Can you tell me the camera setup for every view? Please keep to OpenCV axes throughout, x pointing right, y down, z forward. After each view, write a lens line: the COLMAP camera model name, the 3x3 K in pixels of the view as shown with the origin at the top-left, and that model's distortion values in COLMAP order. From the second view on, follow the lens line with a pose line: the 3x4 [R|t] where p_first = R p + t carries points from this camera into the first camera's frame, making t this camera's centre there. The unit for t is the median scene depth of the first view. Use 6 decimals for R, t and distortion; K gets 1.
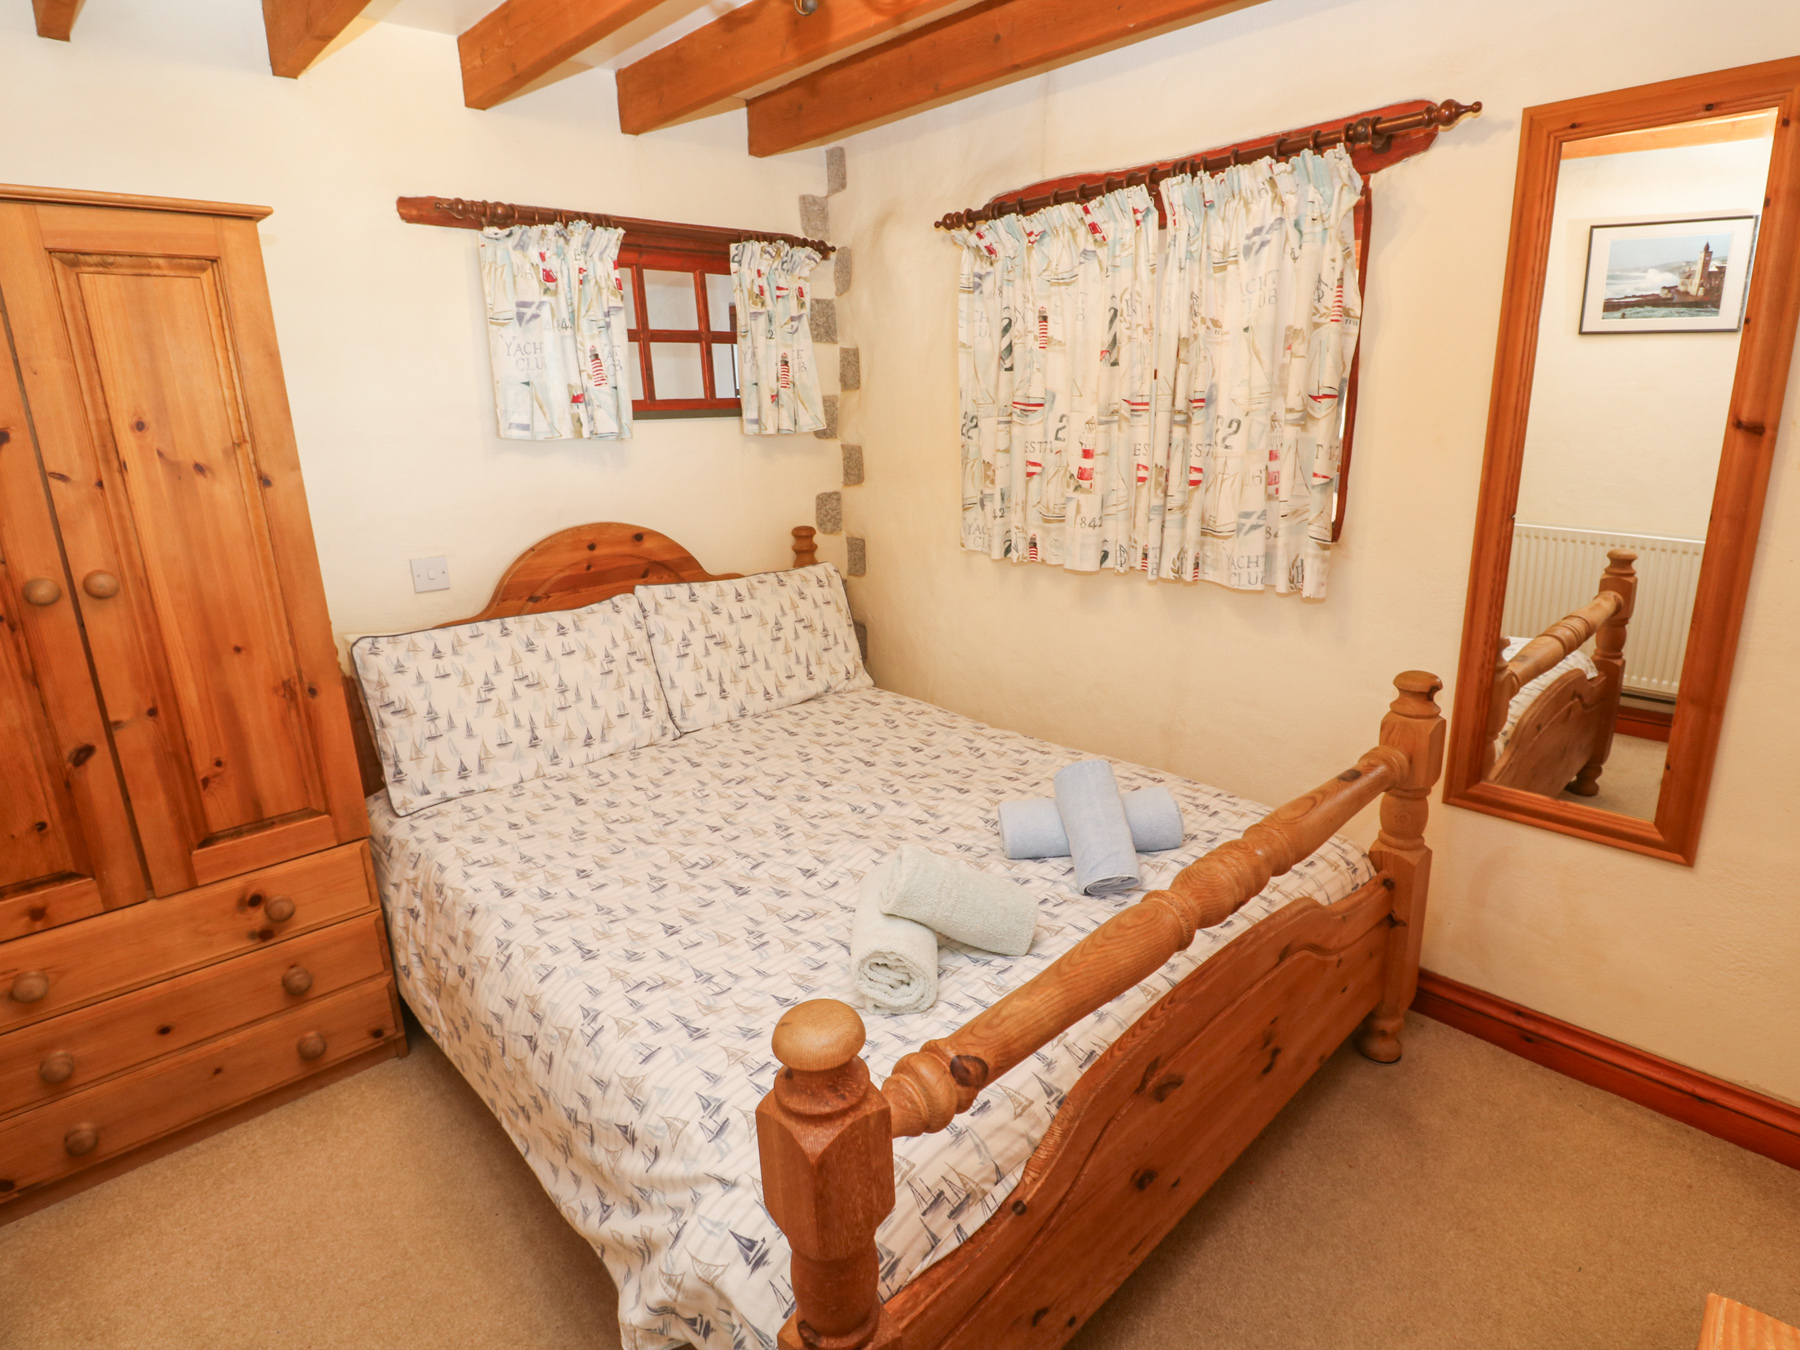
lens RADIAL K [[965.5, 0, 900.3], [0, 965.5, 665.7], [0, 0, 1]] dist [-0.000640, -0.023294]
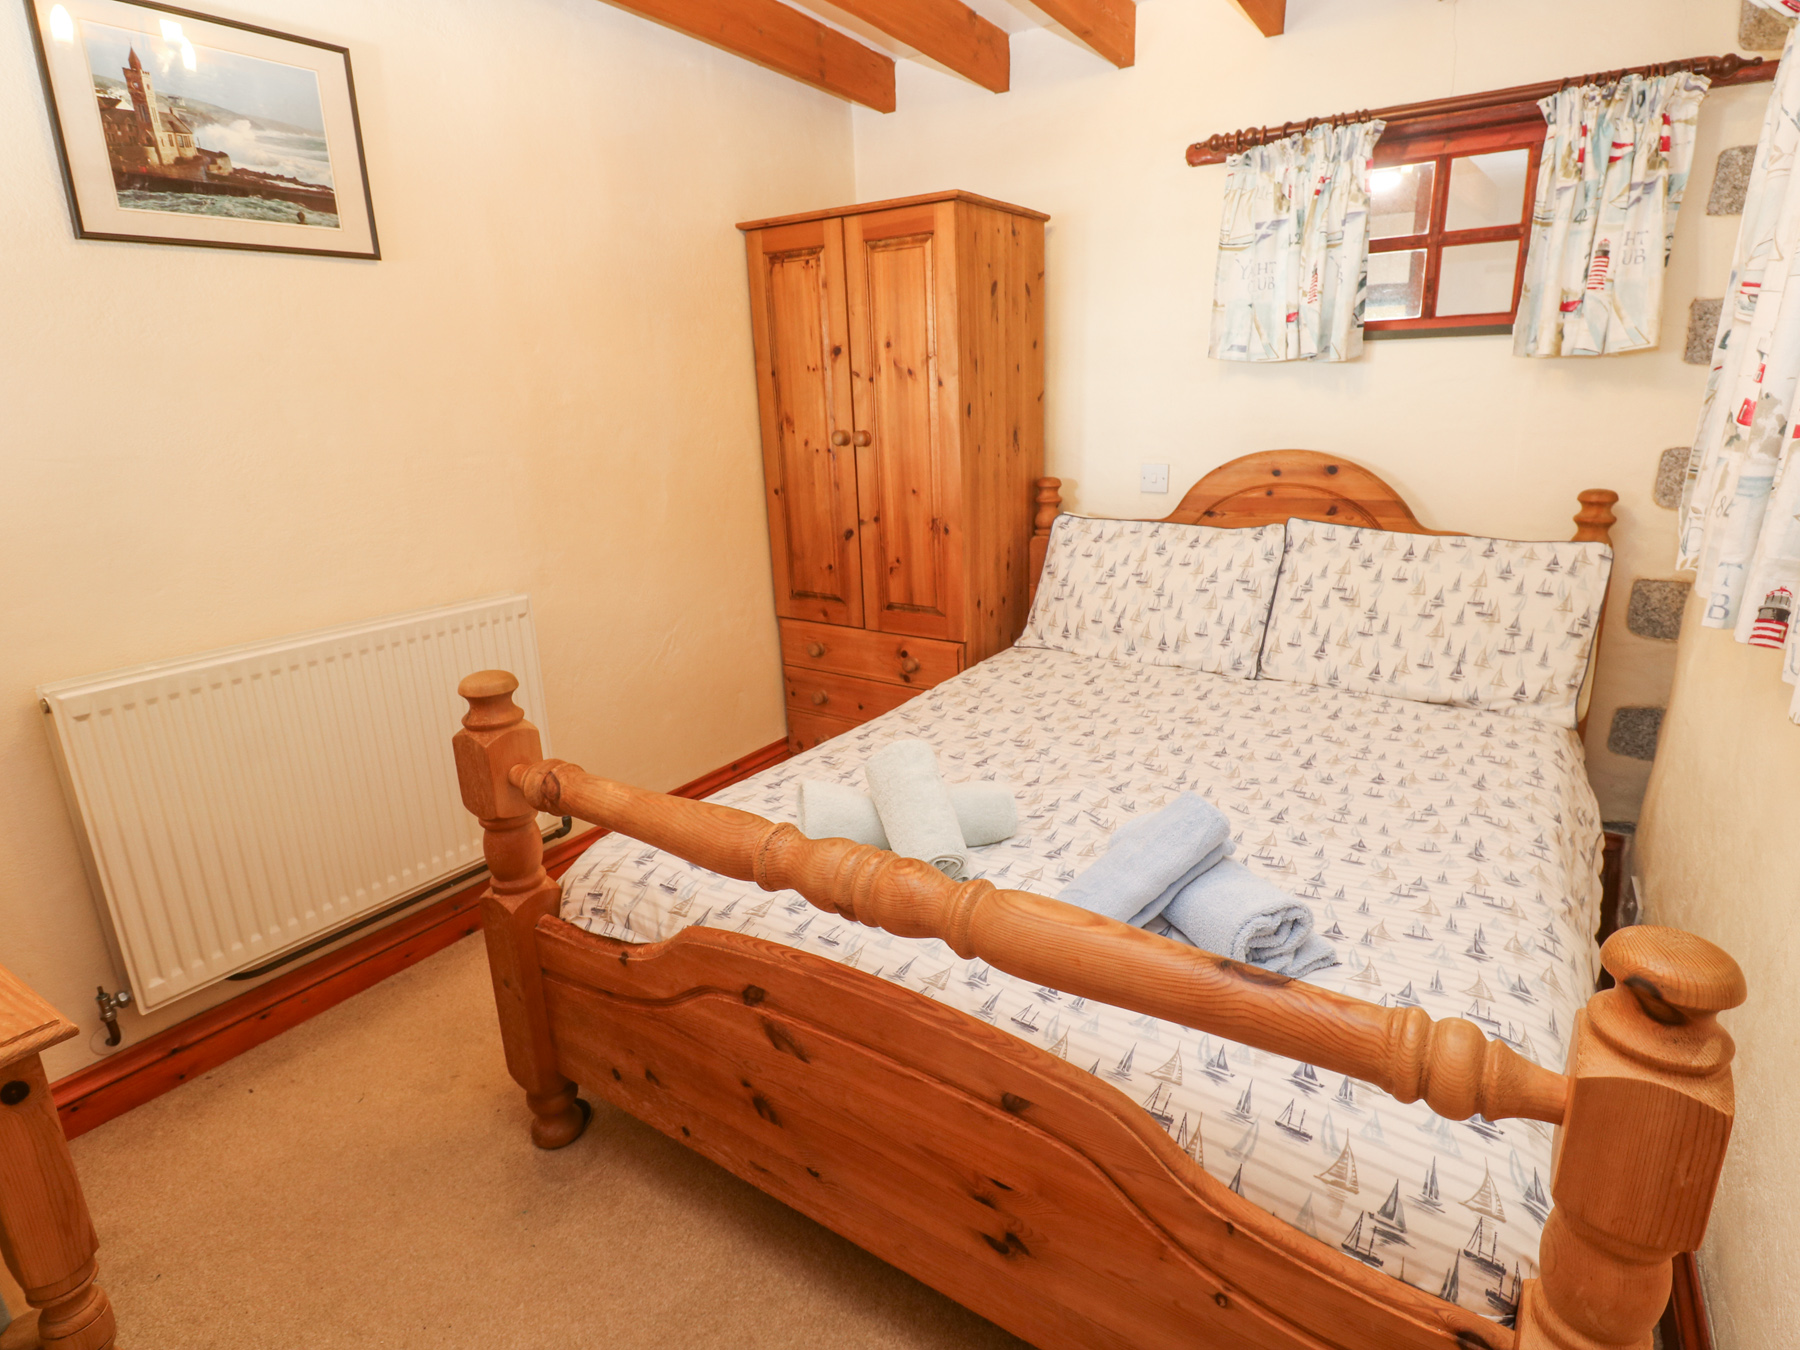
lens RADIAL K [[922.5, 0, 901.4], [0, 922.5, 656.4], [0, 0, 1]] dist [0.000356, -0.011172]
pose [[0.222331, 0.286120, -0.932043, 0.558487], [-0.241241, 0.942388, 0.231750, -0.076791], [0.944654, 0.173322, 0.278546, 0.436749]]
